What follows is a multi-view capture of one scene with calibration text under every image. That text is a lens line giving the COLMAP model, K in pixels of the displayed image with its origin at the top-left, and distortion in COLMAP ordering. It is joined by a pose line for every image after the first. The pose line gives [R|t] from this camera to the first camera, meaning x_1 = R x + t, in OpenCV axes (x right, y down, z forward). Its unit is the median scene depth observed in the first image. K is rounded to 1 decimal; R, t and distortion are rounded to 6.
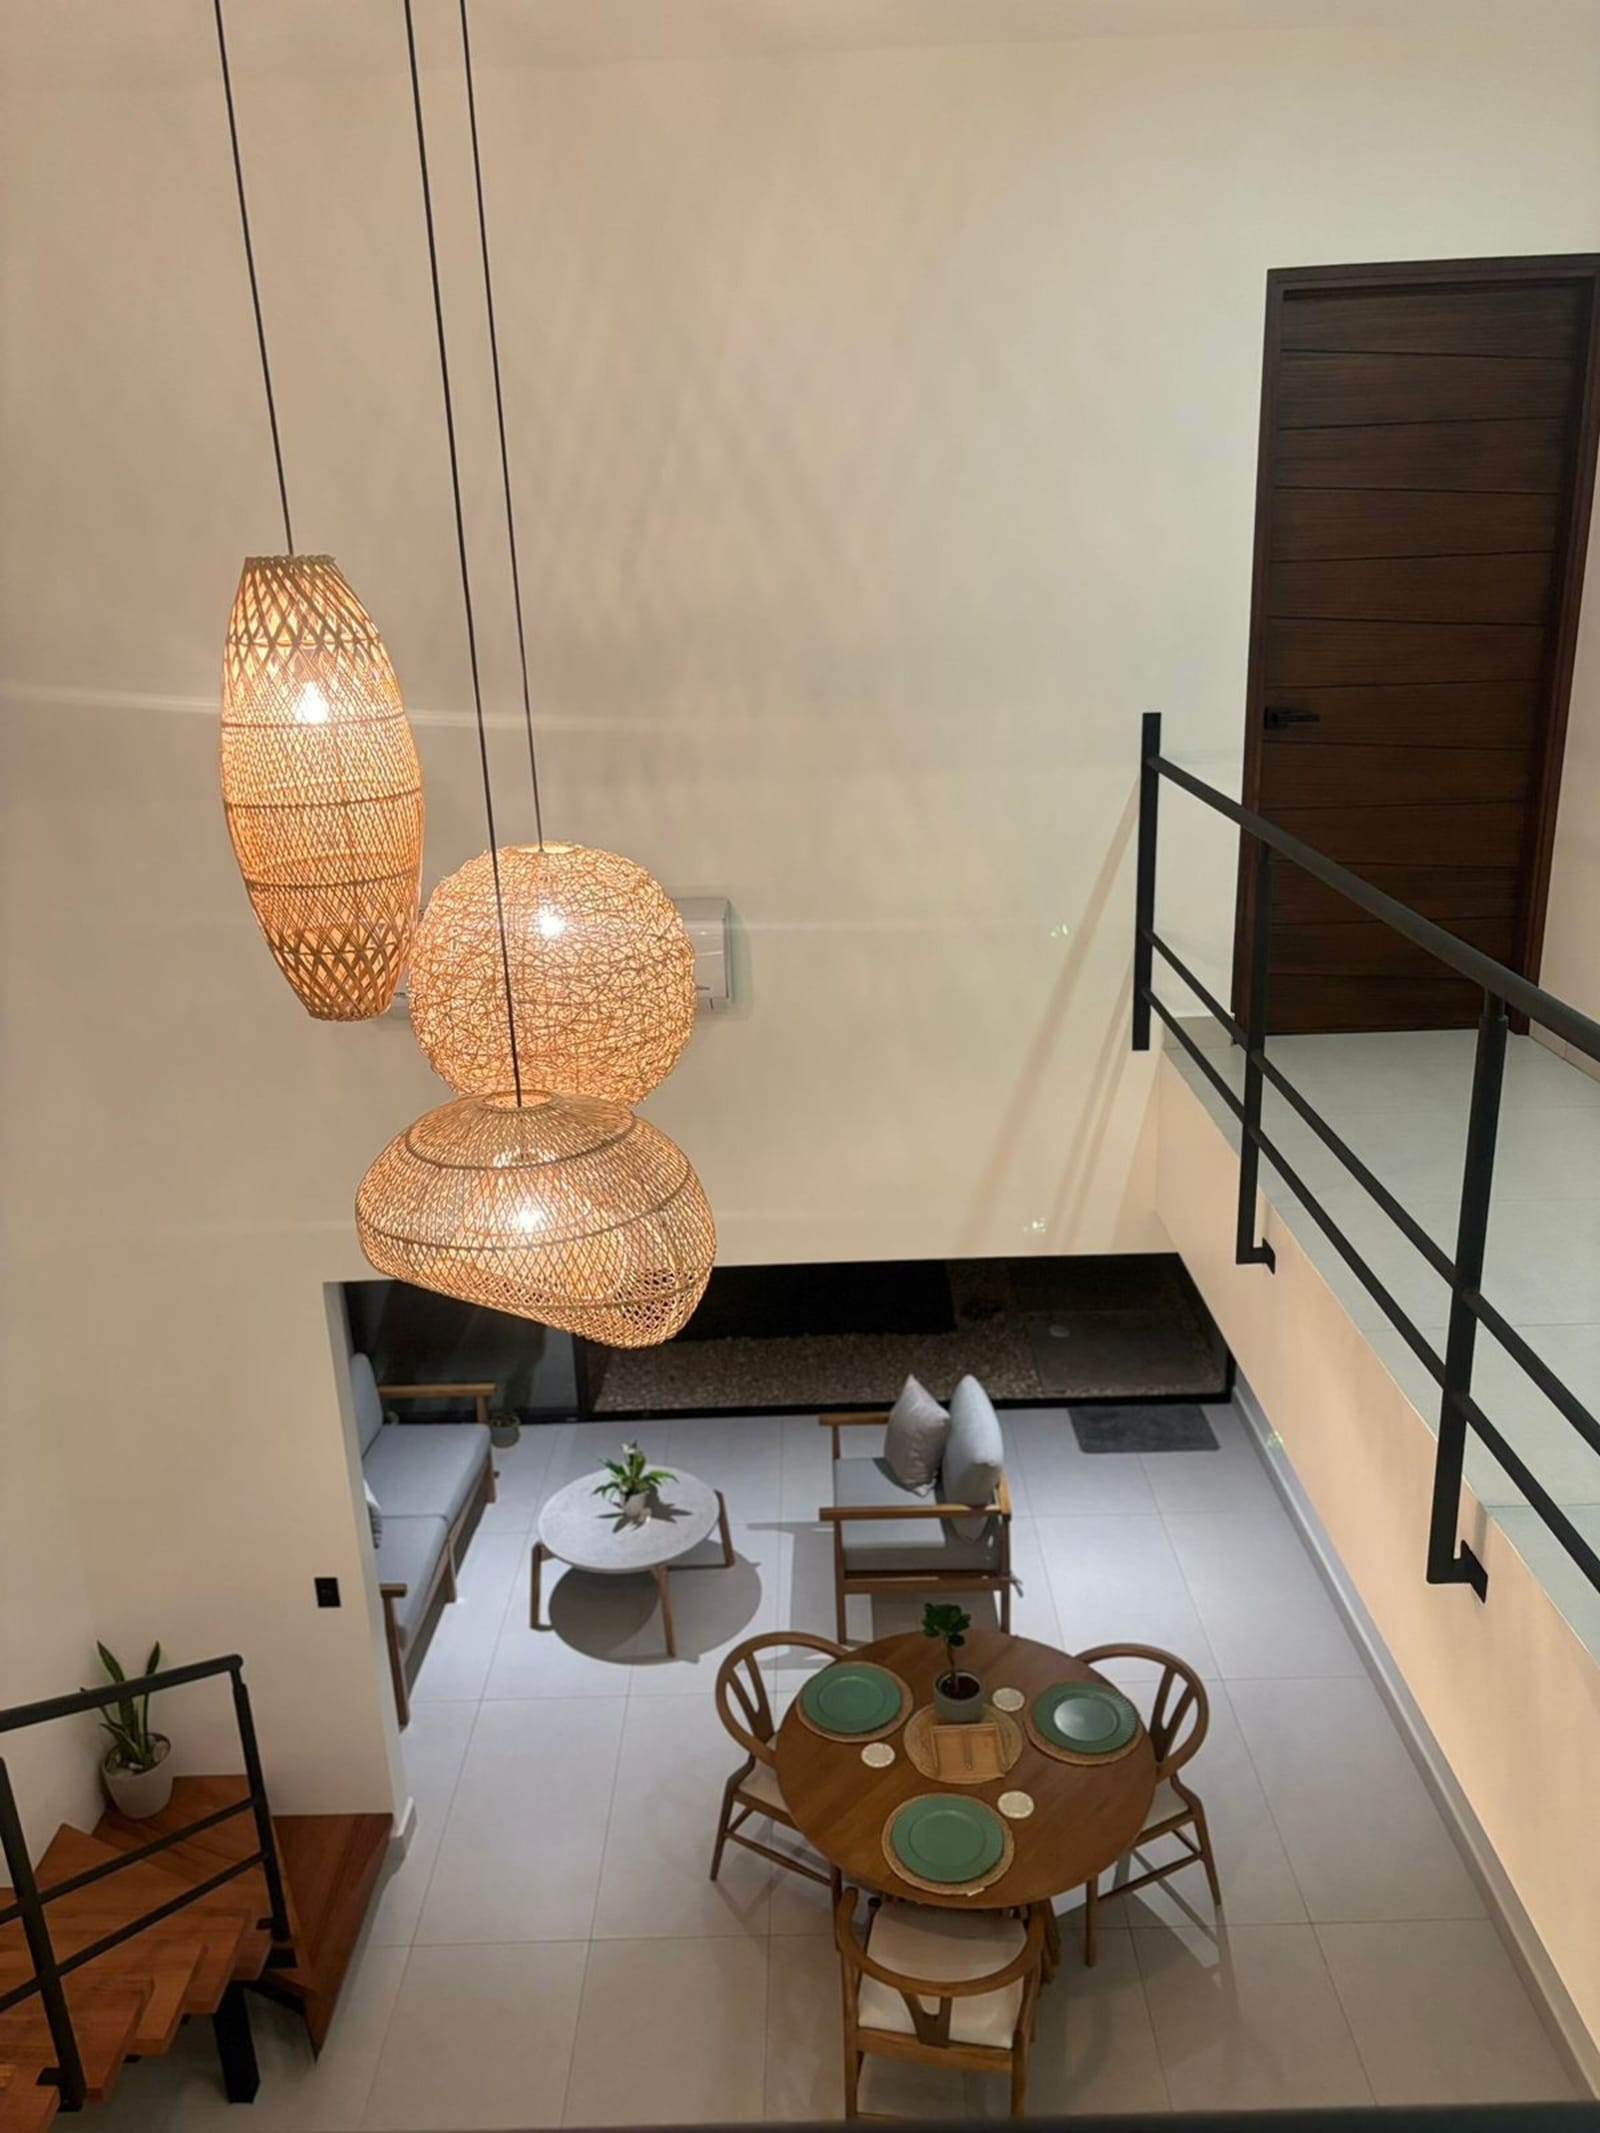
lens RADIAL K [[1607.8, 0, 800.0], [0, 1607.8, 1066.5], [0, 0, 1]] dist [0.063755, -0.070182]
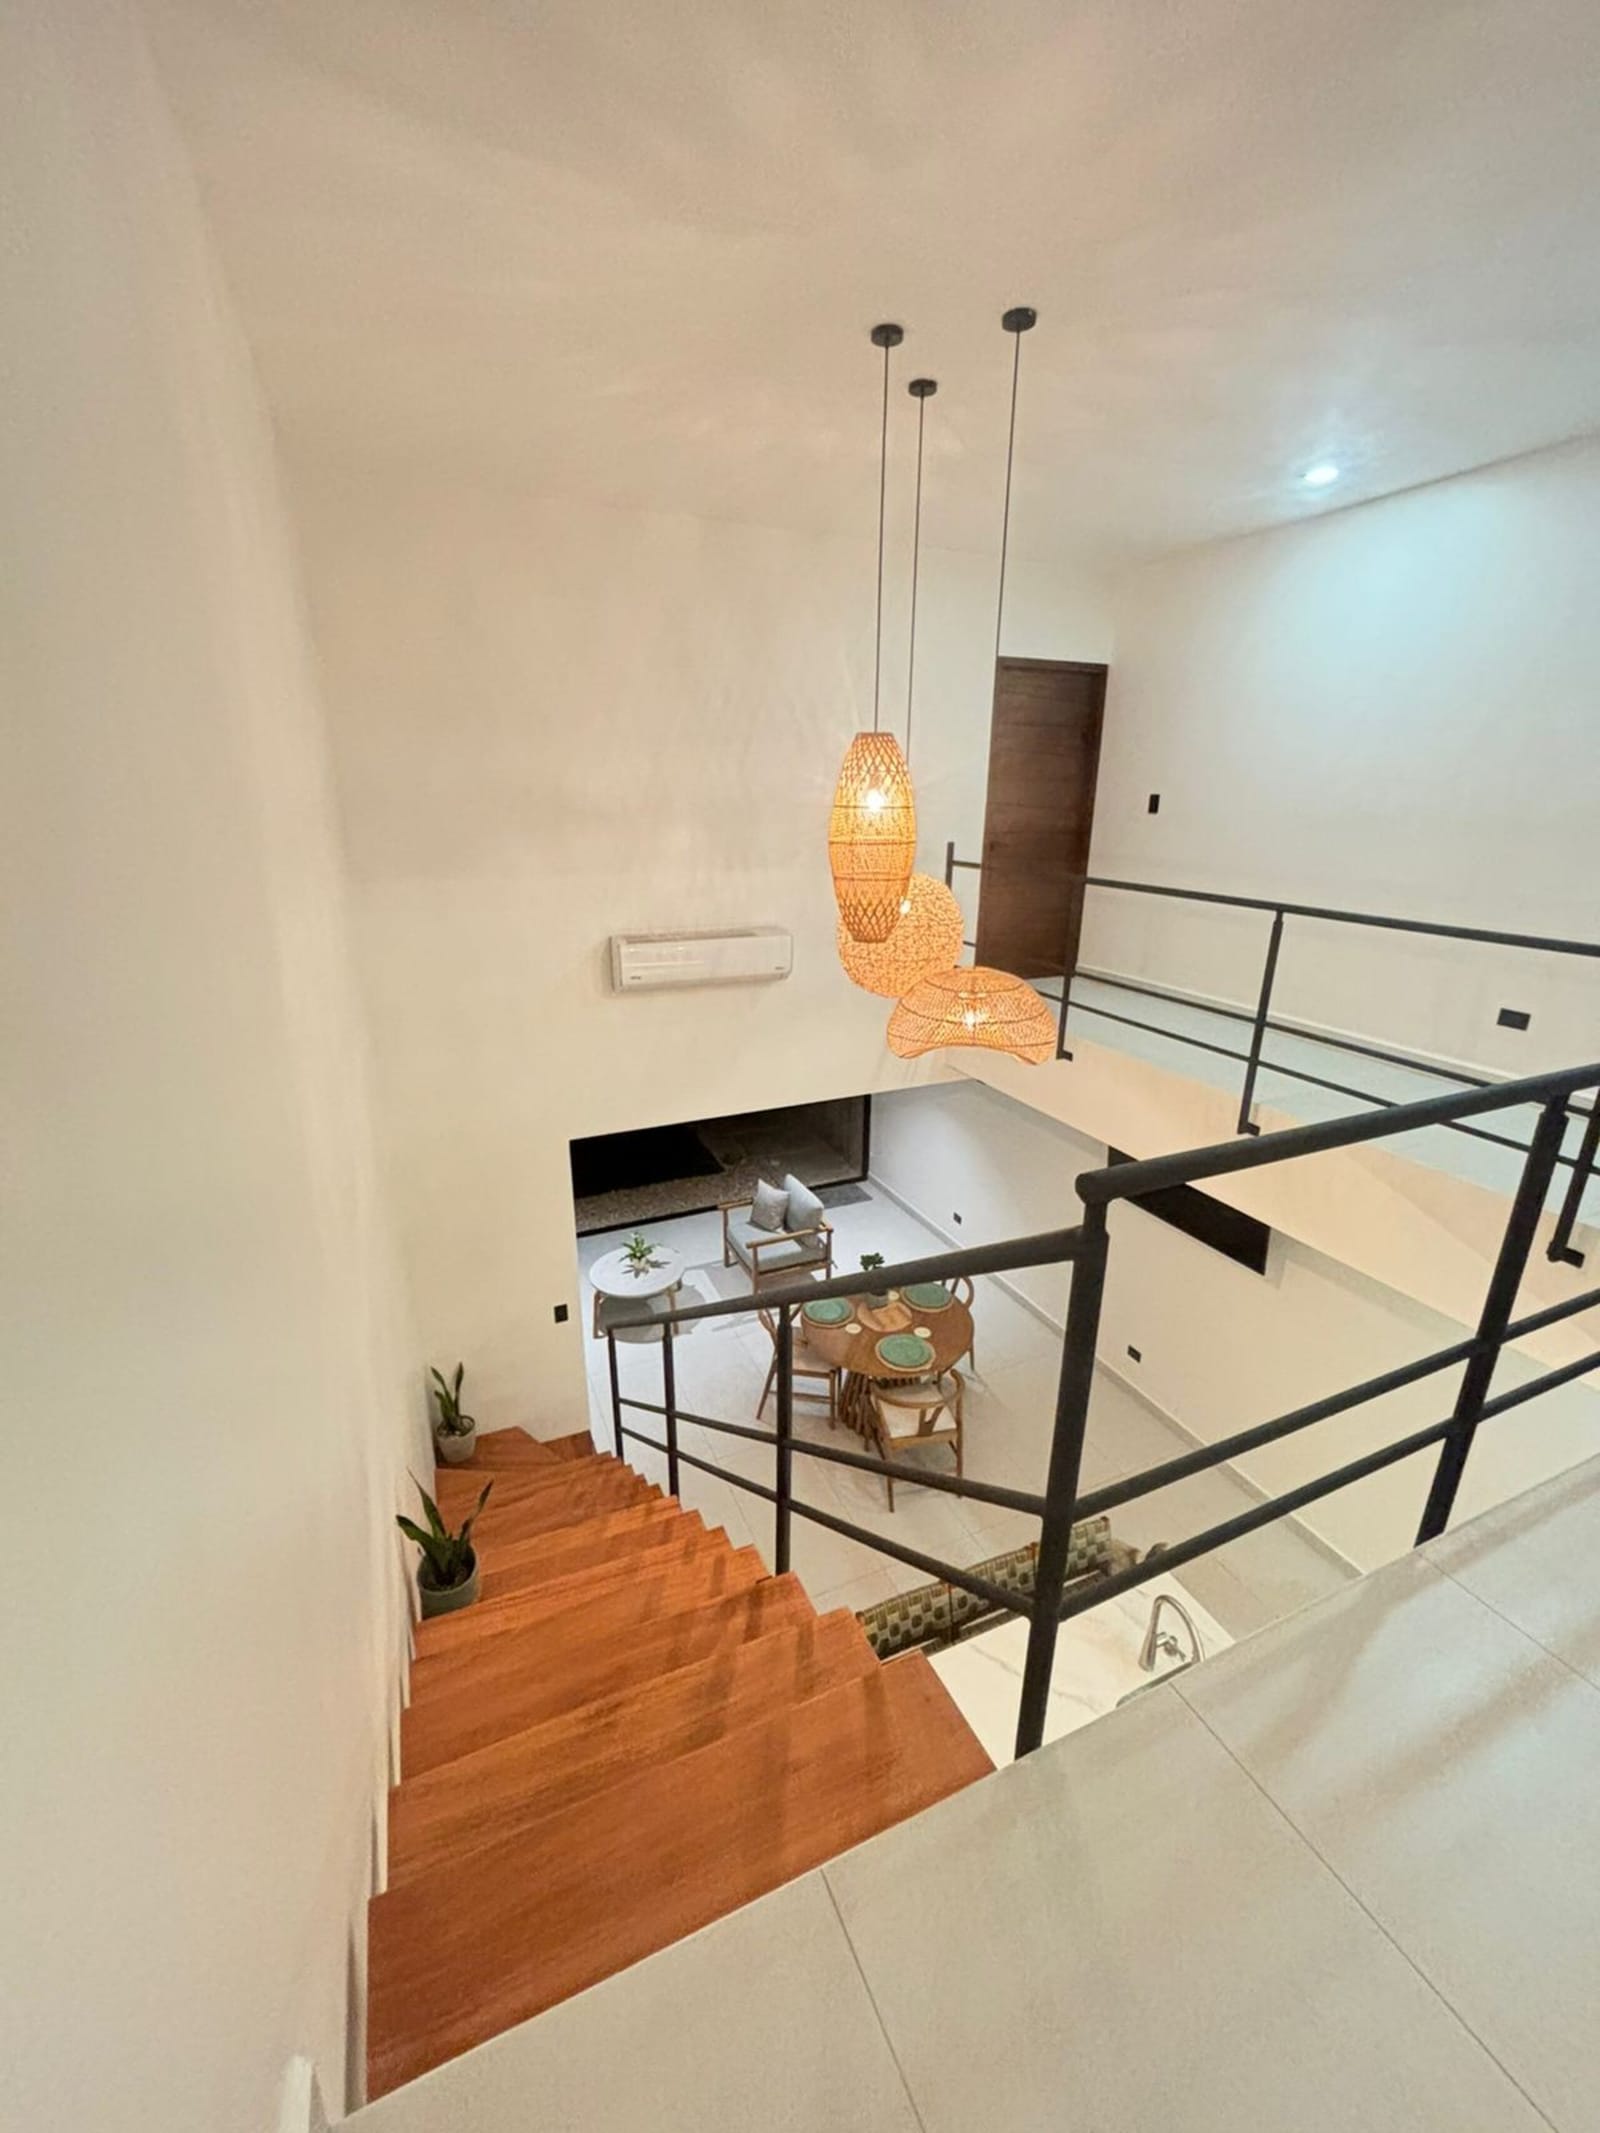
lens RADIAL K [[851.8, 0, 774.9], [0, 851.8, 1057.4], [0, 0, 1]] dist [0.001398, 0.000011]
pose [[0.916960, -0.086621, 0.389463, -0.334070], [0.095498, 0.995424, -0.003450, 0.045485], [-0.387382, 0.040356, 0.921036, -0.008218]]
